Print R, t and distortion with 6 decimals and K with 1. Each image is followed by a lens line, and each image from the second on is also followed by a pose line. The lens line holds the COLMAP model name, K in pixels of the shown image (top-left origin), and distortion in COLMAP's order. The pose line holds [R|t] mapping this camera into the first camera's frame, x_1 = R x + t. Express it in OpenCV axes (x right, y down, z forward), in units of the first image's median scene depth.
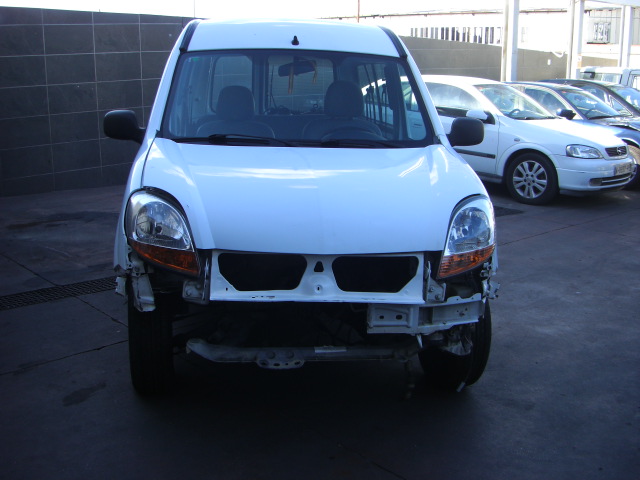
lens RADIAL K [[709.1, 0, 327.6], [0, 709.1, 229.3], [0, 0, 1]] dist [-0.131053, -0.020620]
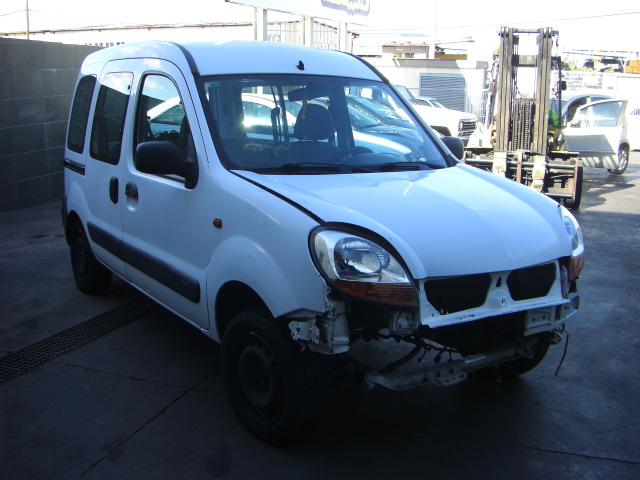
lens RADIAL K [[710.3, 0, 320.0], [0, 710.3, 240.0], [0, 0, 1]] dist [-0.200684, 0.221930]
pose [[0.895790, -0.099722, 0.433146, -0.678356], [0.101089, 0.994678, 0.019939, -0.056933], [-0.432829, 0.025925, 0.901103, 0.140901]]
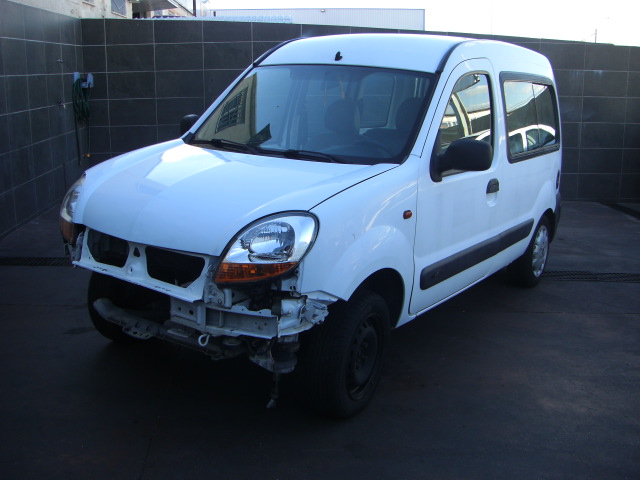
lens RADIAL K [[710.3, 0, 320.0], [0, 710.3, 240.0], [0, 0, 1]] dist [-0.200684, 0.221930]
pose [[0.764071, 0.138917, -0.629998, 0.884119], [-0.148262, 0.988214, 0.038090, -0.051829], [0.627865, 0.064301, 0.775662, 0.283633]]
